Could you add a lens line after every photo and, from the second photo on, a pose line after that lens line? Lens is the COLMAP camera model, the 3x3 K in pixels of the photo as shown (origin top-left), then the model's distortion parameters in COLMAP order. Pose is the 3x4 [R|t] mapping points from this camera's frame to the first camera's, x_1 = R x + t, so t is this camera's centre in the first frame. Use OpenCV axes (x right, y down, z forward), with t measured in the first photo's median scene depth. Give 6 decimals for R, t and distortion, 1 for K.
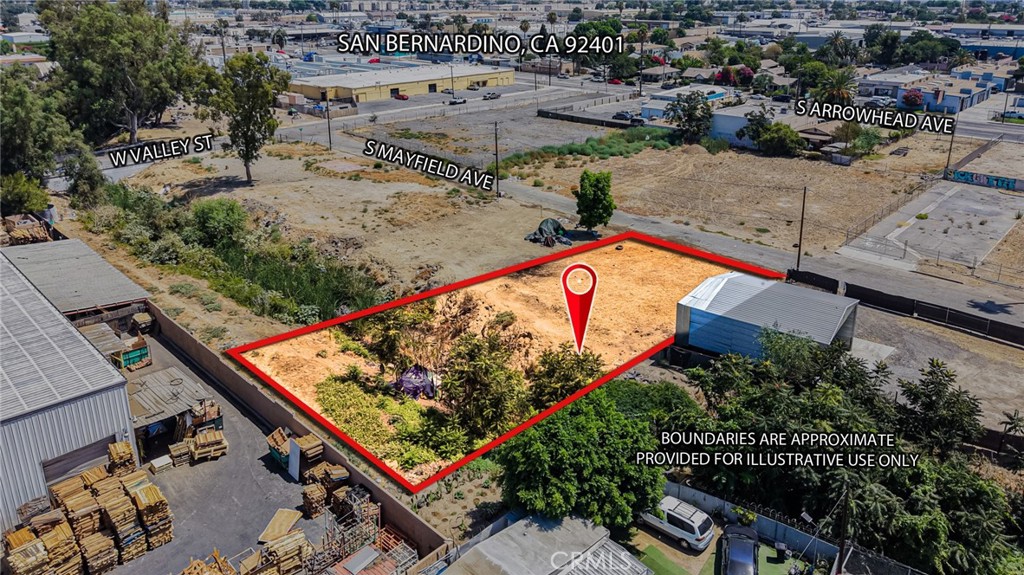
lens RADIAL K [[705.3, 0, 527.1], [0, 705.3, 203.0], [0, 0, 1]] dist [0.031167, -0.041654]
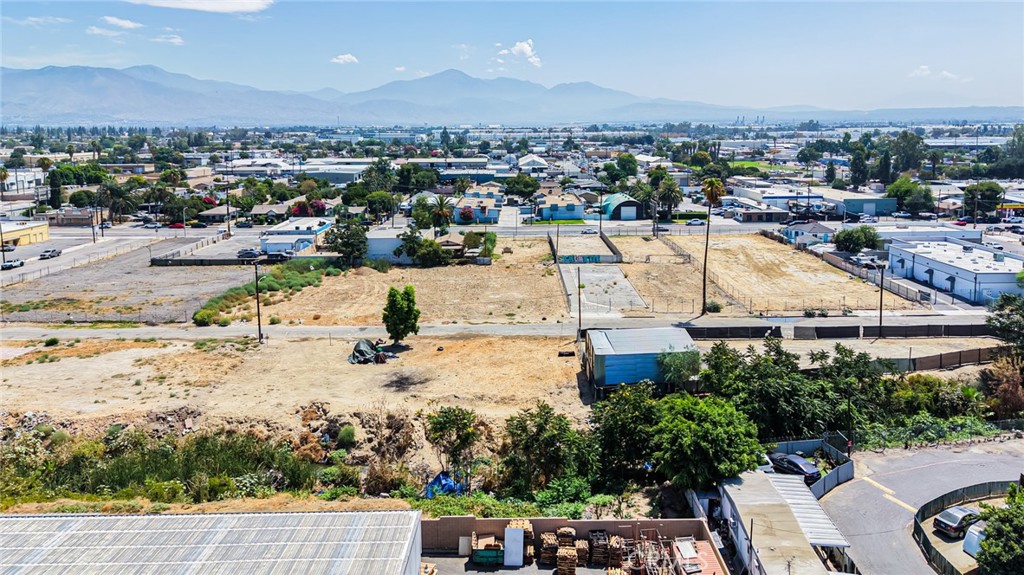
lens RADIAL K [[700.1, 0, 525.9], [0, 700.1, 211.1], [0, 0, 1]] dist [0.085878, -0.138844]
pose [[0.717300, -0.079230, 0.692245, -0.445805], [0.203059, 0.974158, -0.098912, -0.010873], [-0.666519, 0.211516, 0.714852, 0.048985]]
